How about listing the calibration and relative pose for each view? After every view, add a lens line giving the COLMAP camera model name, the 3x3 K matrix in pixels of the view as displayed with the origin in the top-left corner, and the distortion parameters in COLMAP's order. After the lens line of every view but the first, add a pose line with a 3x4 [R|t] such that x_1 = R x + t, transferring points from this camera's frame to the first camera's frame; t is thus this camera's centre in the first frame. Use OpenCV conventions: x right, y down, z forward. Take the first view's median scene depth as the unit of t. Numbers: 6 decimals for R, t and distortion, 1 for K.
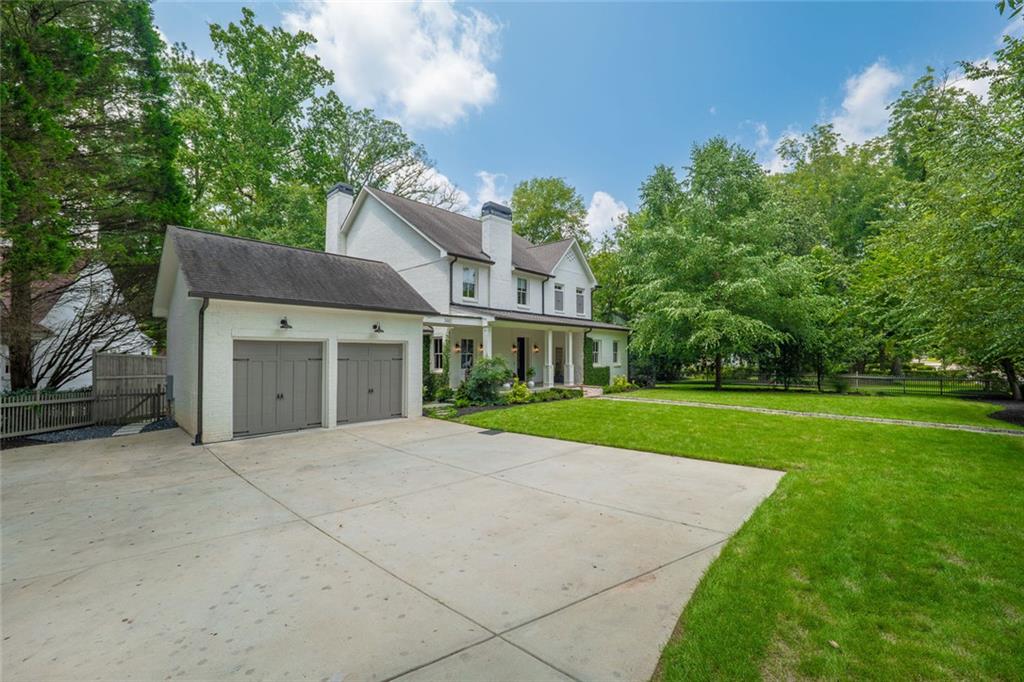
lens RADIAL K [[429.1, 0, 512.0], [0, 429.1, 341.0], [0, 0, 1]] dist [-0.000045, 0.000007]
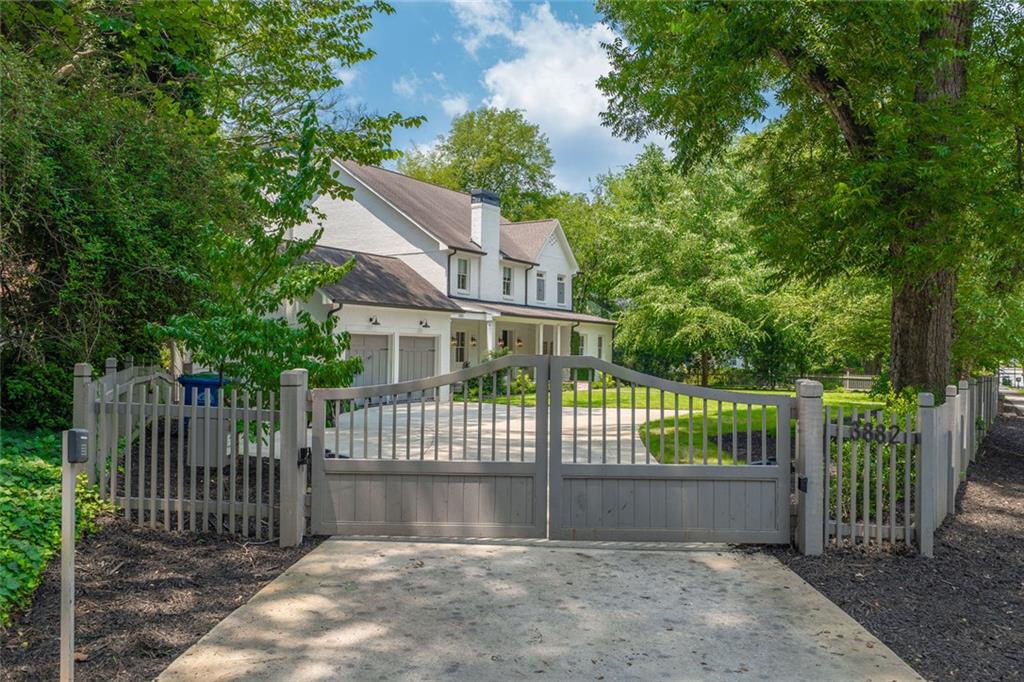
lens RADIAL K [[805.7, 0, 543.8], [0, 805.7, 338.3], [0, 0, 1]] dist [0.001173, 0.000335]
pose [[0.976723, 0.014601, 0.214006, -0.275045], [-0.017502, 0.999779, 0.011666, -0.013057], [-0.213788, -0.015139, 0.976763, -0.741445]]
